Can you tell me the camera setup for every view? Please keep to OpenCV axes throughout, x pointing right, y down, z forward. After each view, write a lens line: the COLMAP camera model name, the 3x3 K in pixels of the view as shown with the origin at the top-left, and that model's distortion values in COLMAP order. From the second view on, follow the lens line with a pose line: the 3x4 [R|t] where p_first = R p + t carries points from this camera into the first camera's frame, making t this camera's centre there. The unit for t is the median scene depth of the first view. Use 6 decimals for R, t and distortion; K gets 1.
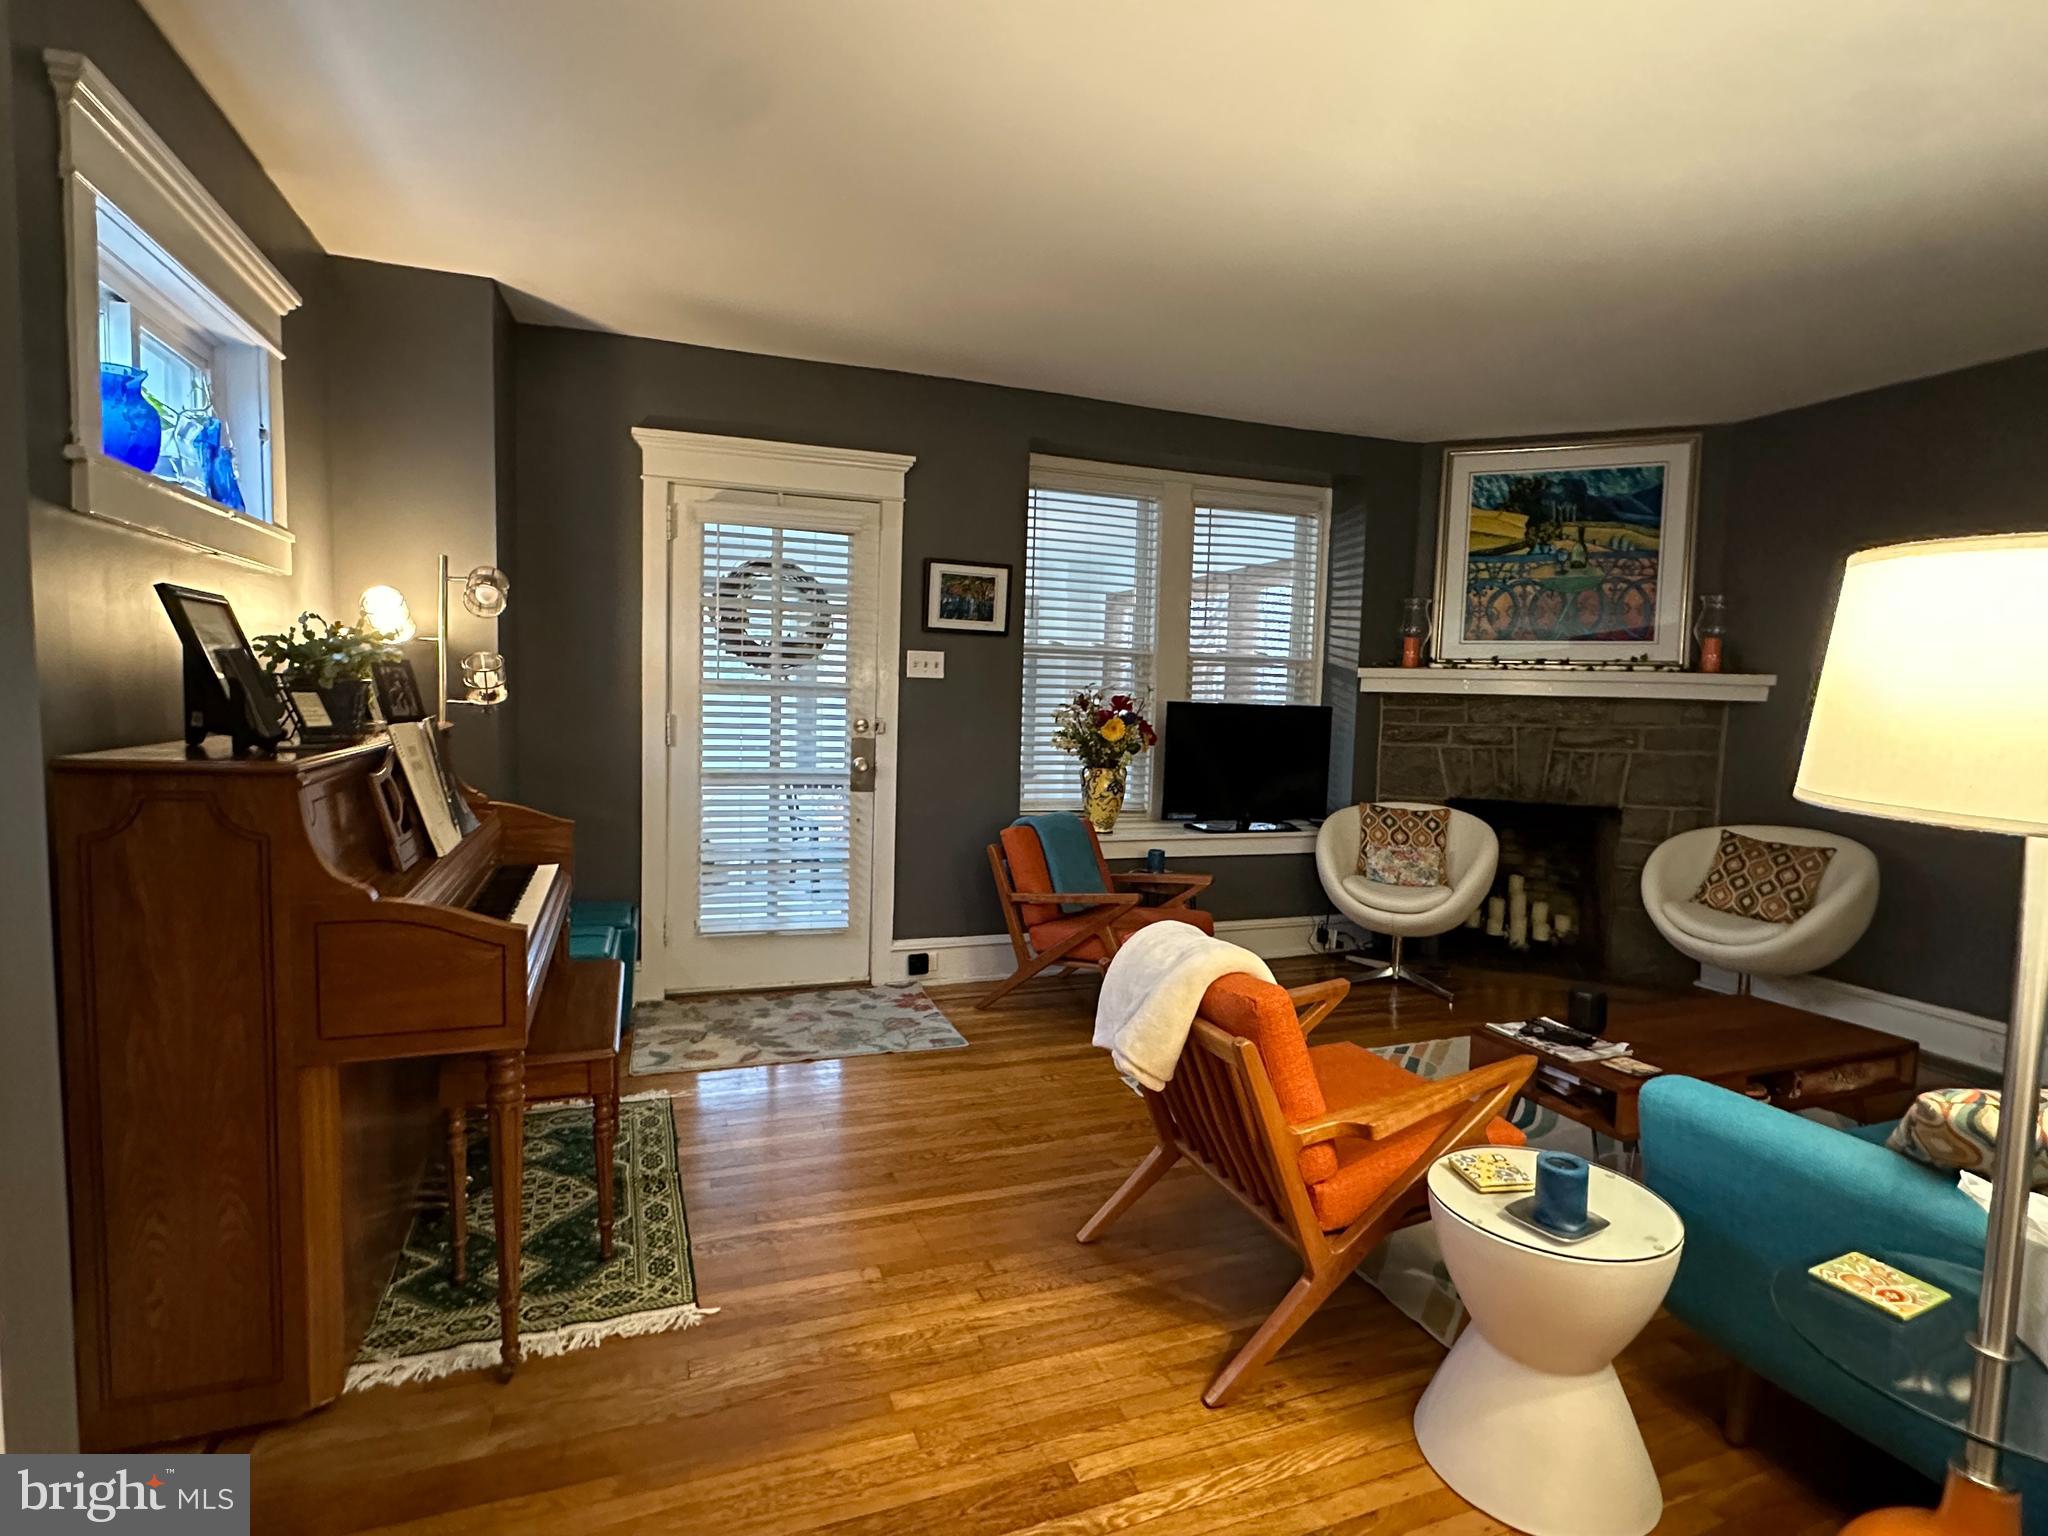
lens RADIAL K [[1015.5, 0, 1023.6], [0, 1015.5, 777.4], [0, 0, 1]] dist [-0.000485, 0.000047]
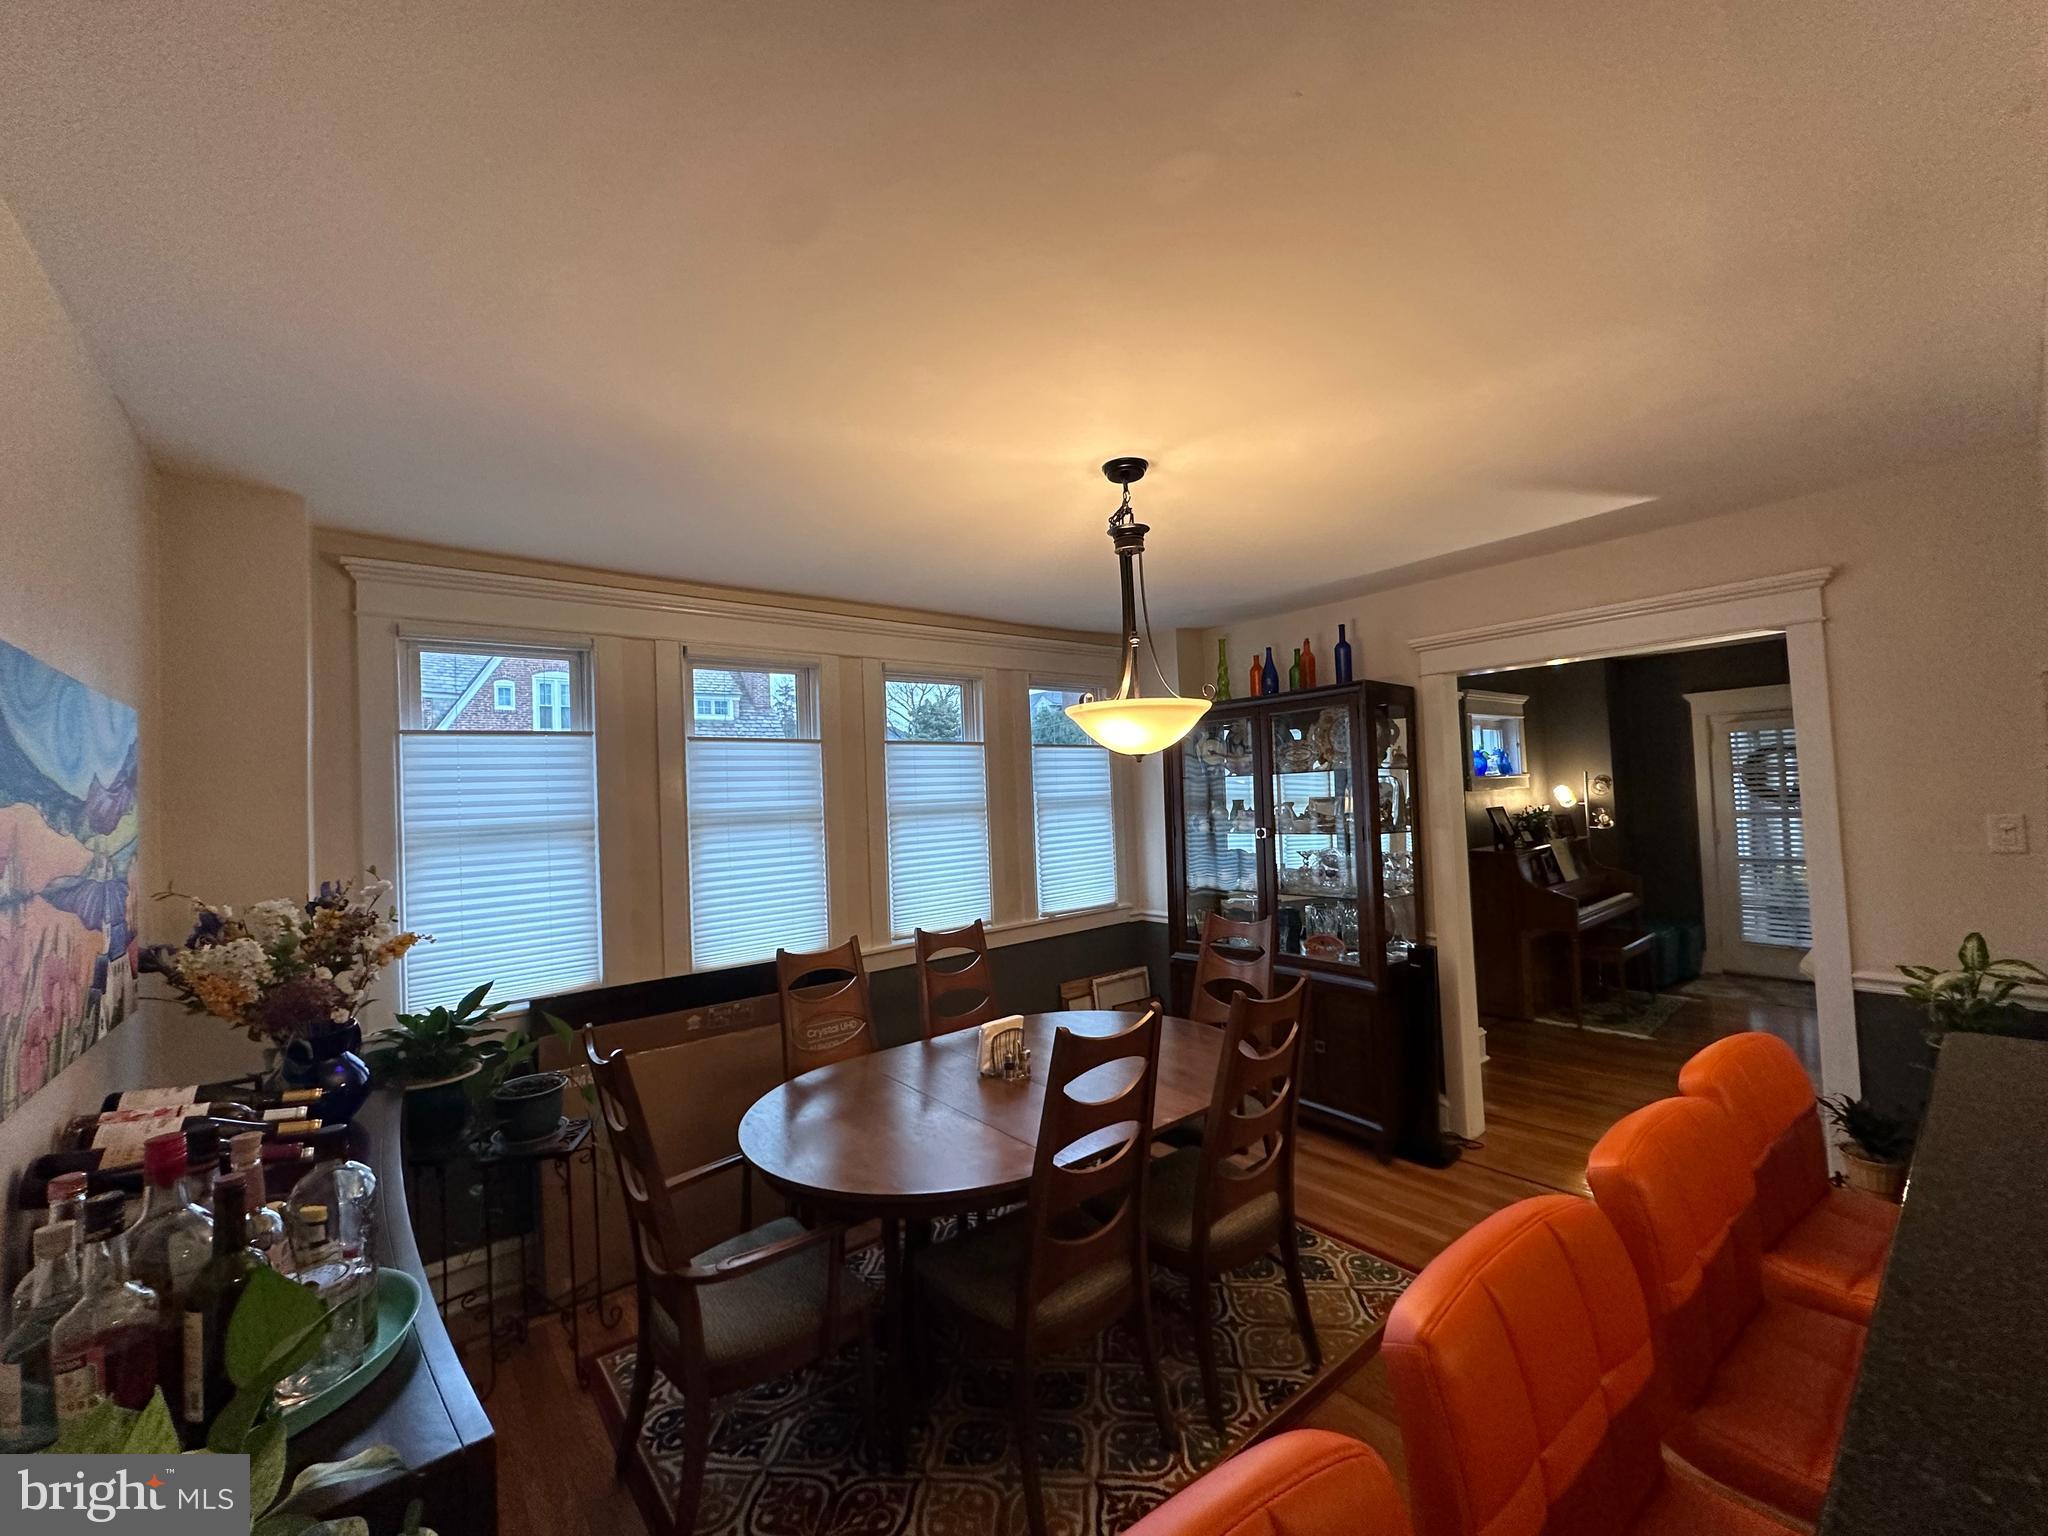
lens RADIAL K [[816.5, 0, 1029.6], [0, 816.5, 761.4], [0, 0, 1]] dist [-0.001890, -0.000365]
pose [[0.314852, -0.080867, -0.945690, 0.662463], [-0.023860, 0.995375, -0.093059, -0.009768], [0.948841, 0.051864, 0.311466, -0.698142]]
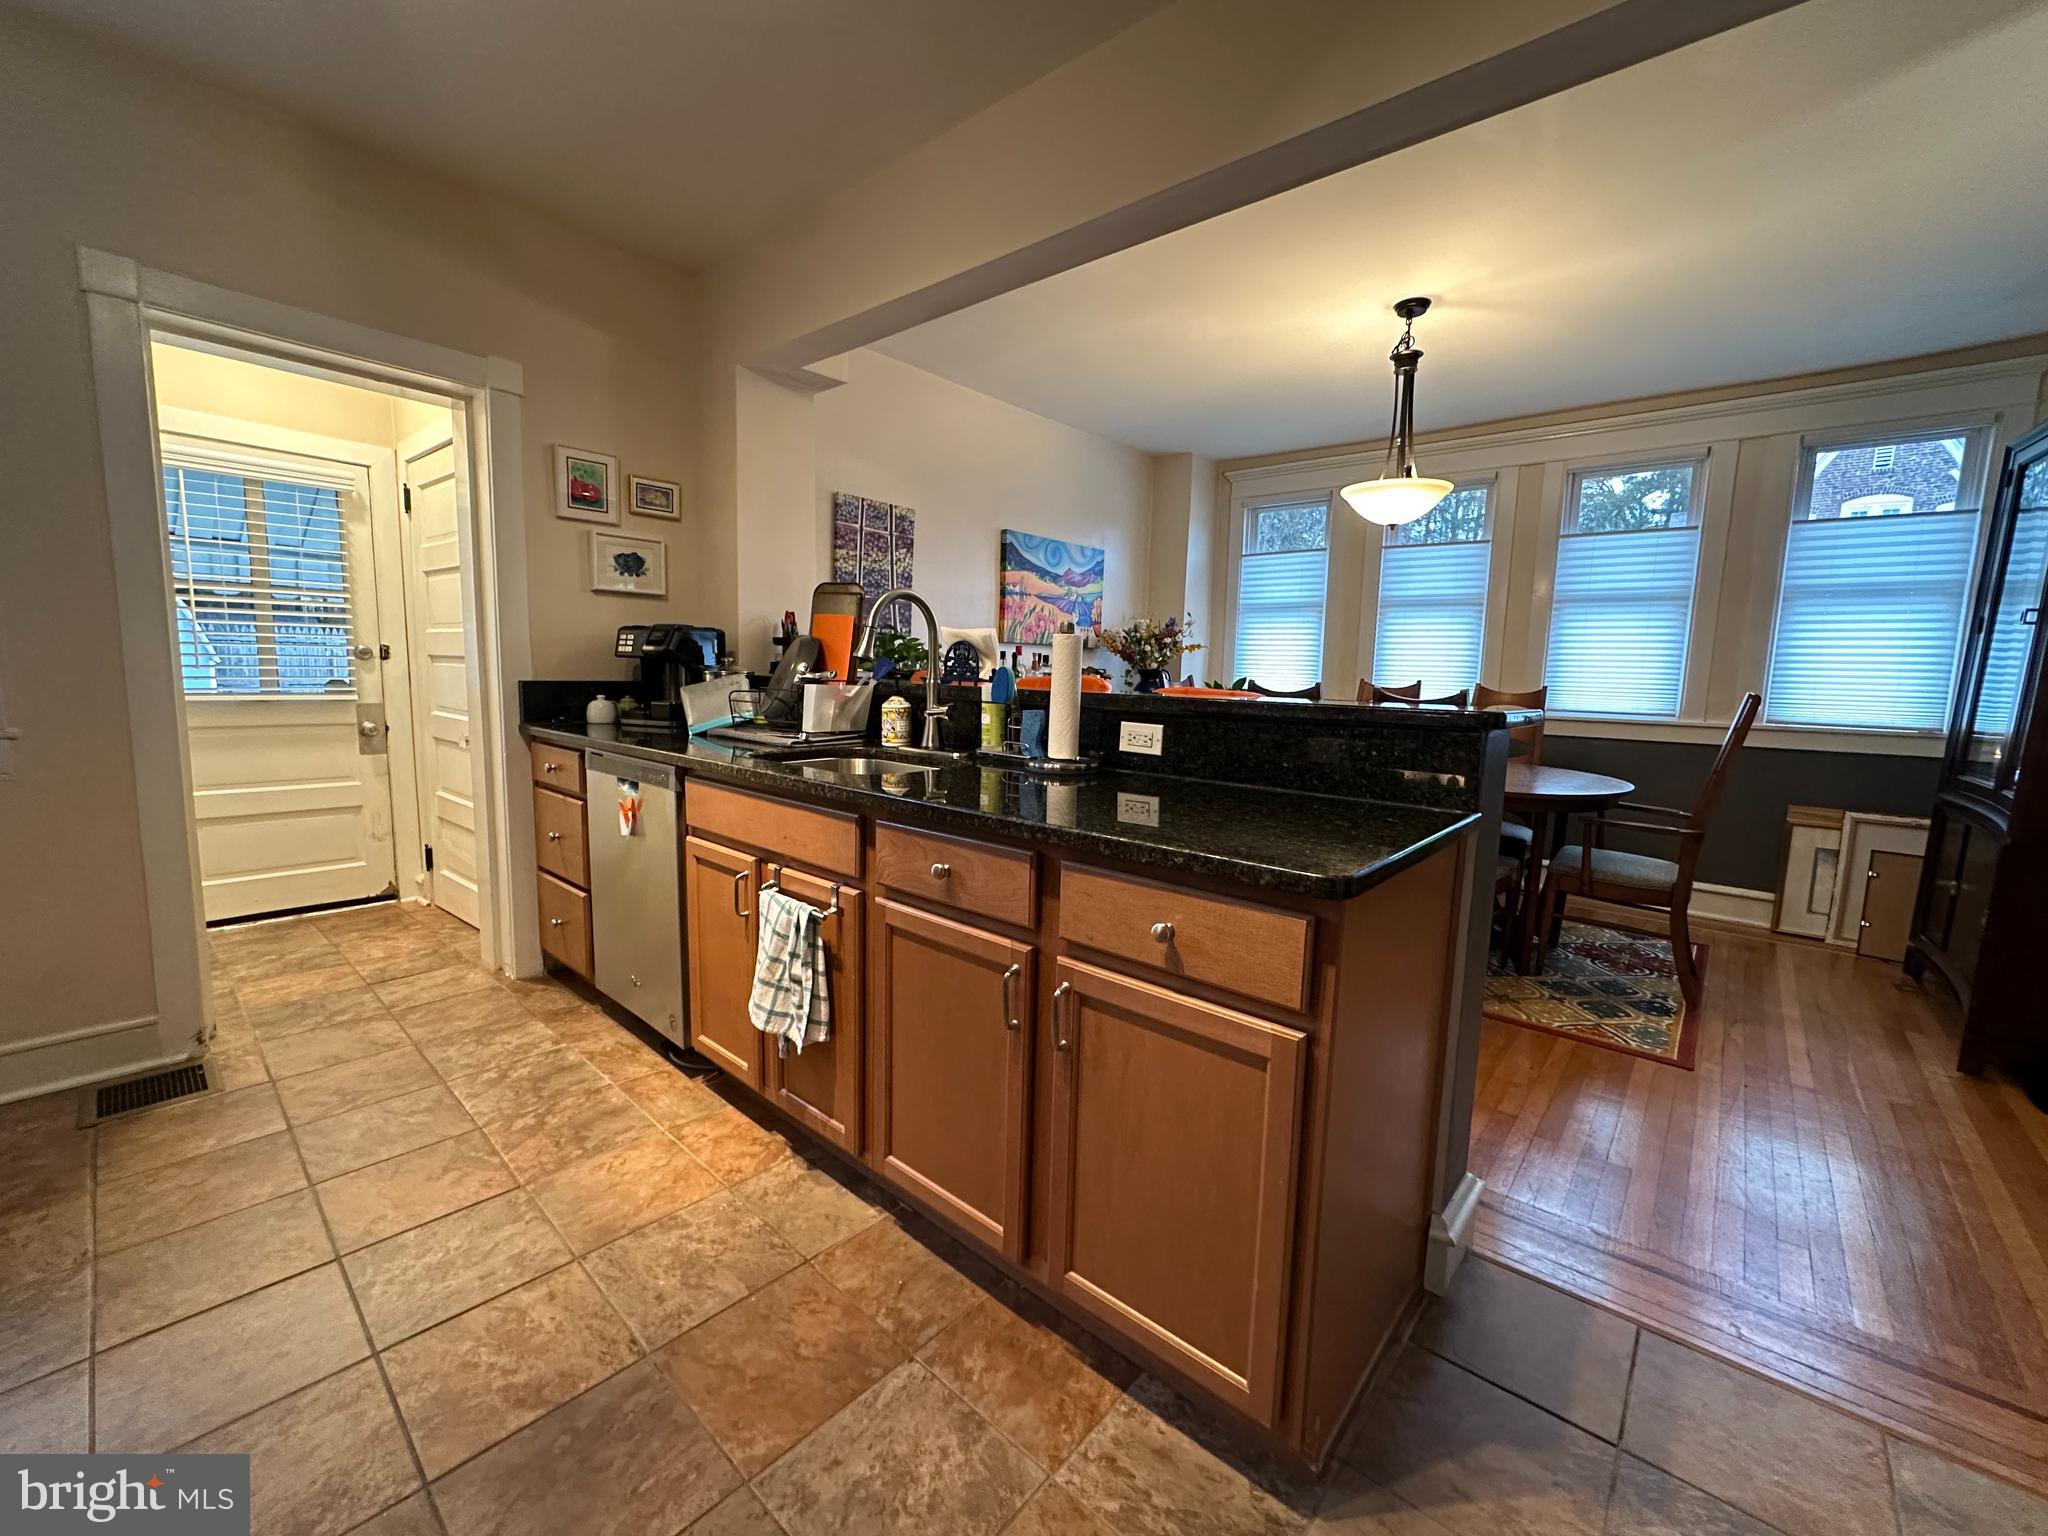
lens RADIAL K [[816.5, 0, 1025.1], [0, 816.5, 763.1], [0, 0, 1]] dist [-0.001890, -0.000365]
pose [[-0.882552, 0.001903, -0.470211, 0.818688], [-0.089359, 0.981090, 0.171691, 0.047578], [0.461646, 0.193543, -0.865693, 0.014821]]
